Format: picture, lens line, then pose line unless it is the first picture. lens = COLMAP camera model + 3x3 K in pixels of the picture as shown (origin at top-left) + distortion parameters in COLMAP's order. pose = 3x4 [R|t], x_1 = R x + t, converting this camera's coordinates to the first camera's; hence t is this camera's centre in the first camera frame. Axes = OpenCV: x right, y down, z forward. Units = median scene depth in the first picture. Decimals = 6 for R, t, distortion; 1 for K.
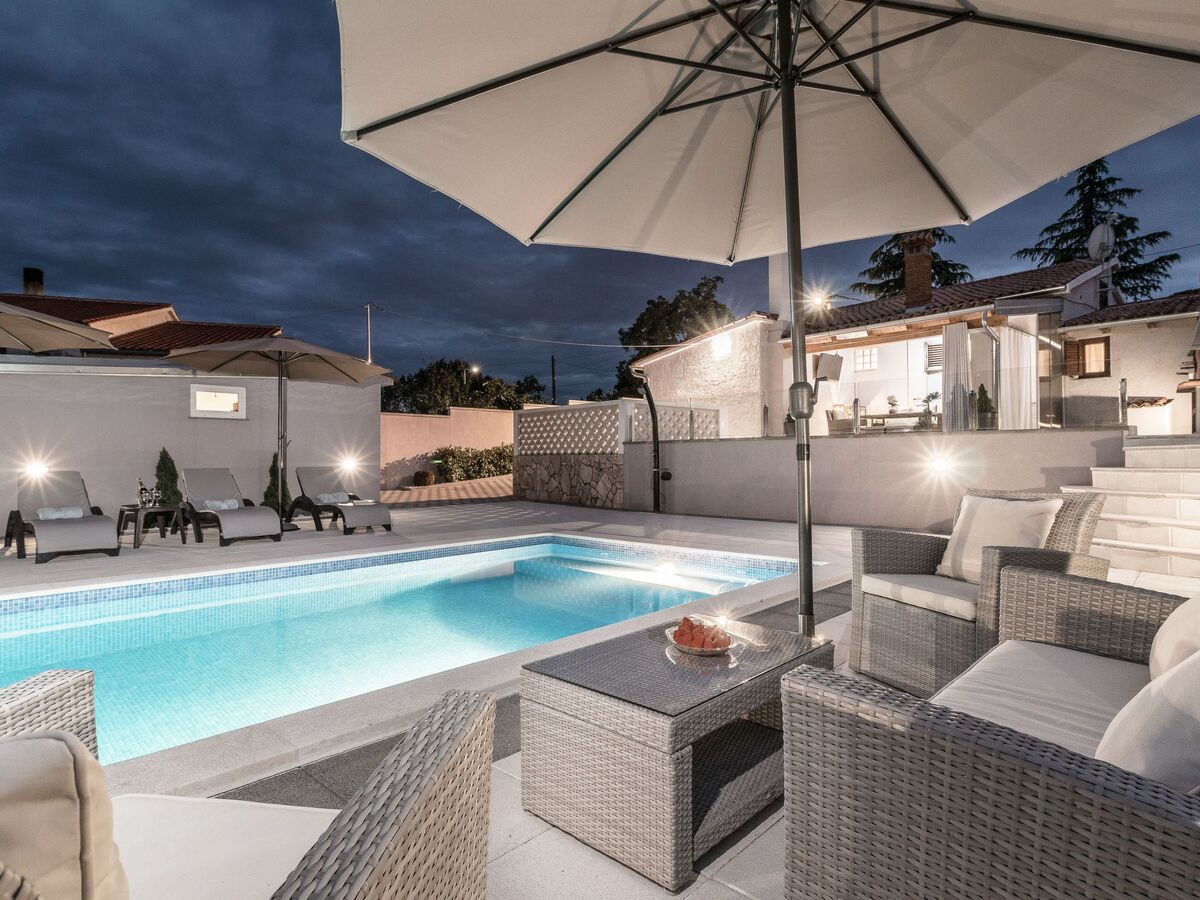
lens RADIAL K [[623.9, 0, 606.4], [0, 623.9, 457.1], [0, 0, 1]] dist [0.005468, -0.000766]
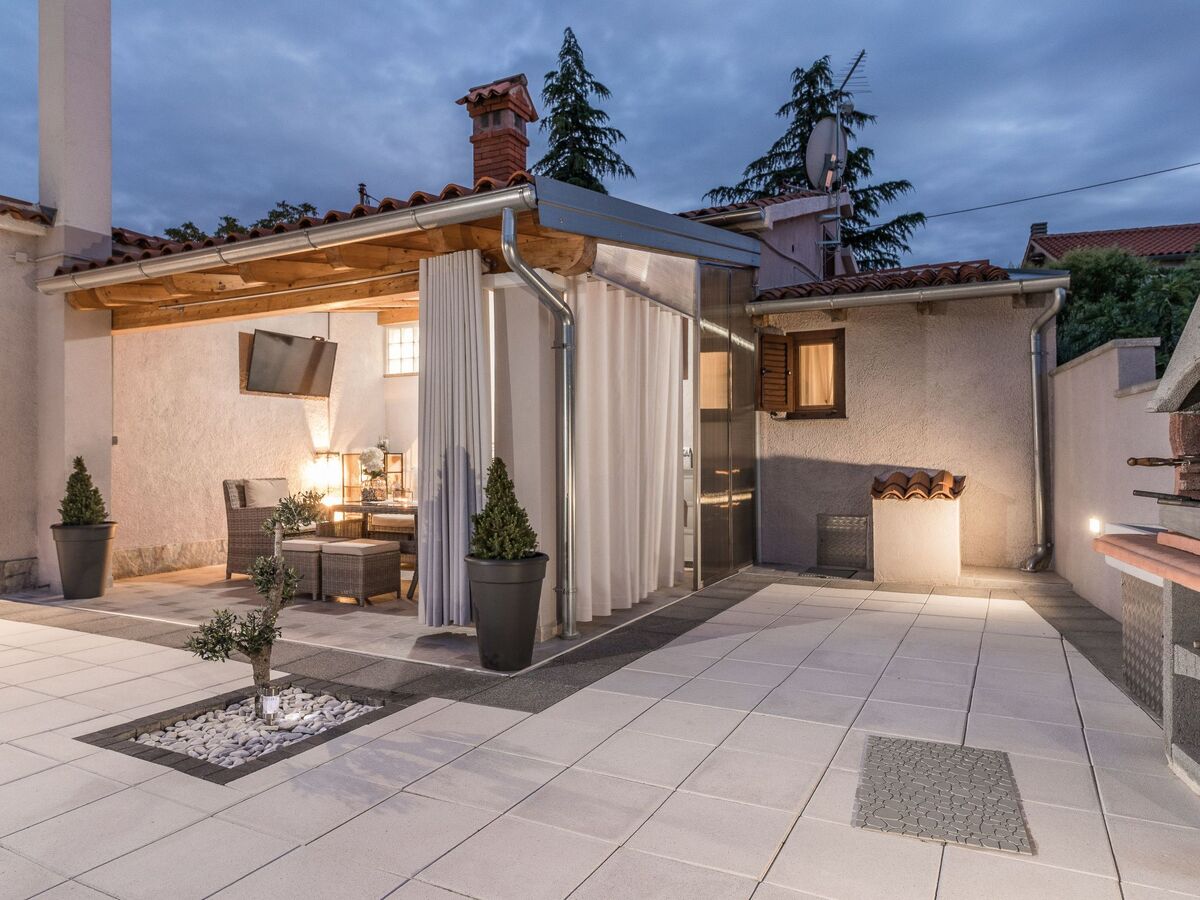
lens RADIAL K [[665.6, 0, 572.0], [0, 665.6, 445.7], [0, 0, 1]] dist [-0.000334, -0.000224]
pose [[0.949875, 0.005986, 0.312571, 0.414400], [-0.006229, 0.999981, -0.000221, -0.095087], [-0.312567, -0.001737, 0.949894, 0.536474]]
